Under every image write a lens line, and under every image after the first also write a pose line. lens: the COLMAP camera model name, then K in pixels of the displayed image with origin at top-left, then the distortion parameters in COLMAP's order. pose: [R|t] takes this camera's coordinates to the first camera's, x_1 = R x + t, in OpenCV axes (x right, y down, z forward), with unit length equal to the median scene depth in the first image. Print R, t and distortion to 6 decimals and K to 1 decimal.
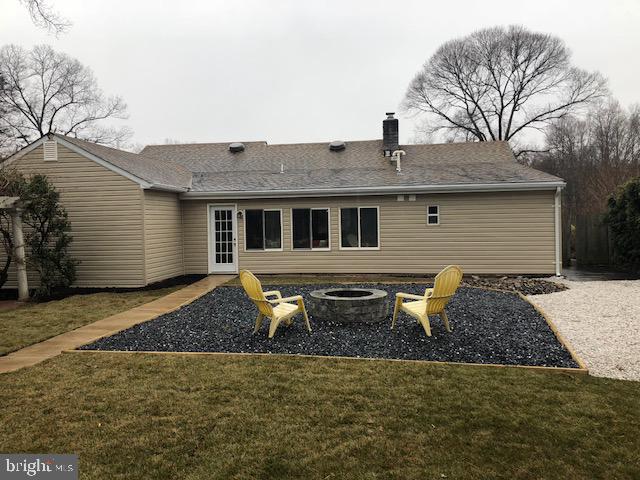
lens RADIAL K [[516.6, 0, 320.7], [0, 516.6, 232.0], [0, 0, 1]] dist [0.020847, -0.008993]
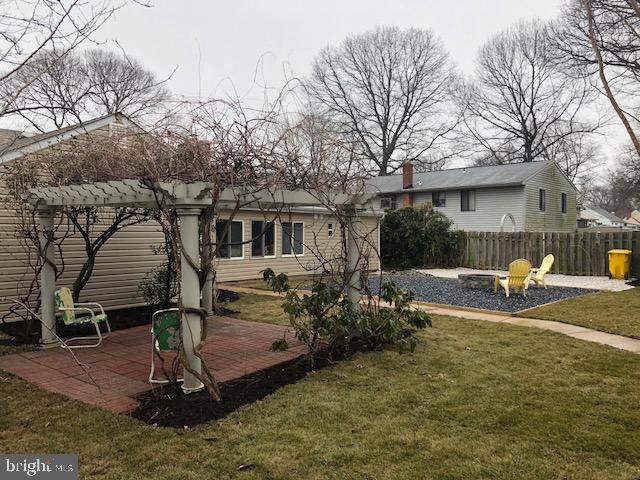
lens RADIAL K [[490.6, 0, 320.0], [0, 490.6, 240.0], [0, 0, 1]] dist [0.004774, -0.001413]
pose [[0.572684, 0.012346, 0.819683, -0.837481], [0.000504, 0.999881, -0.015412, 0.012857], [-0.819776, 0.009240, 0.572610, 0.283786]]
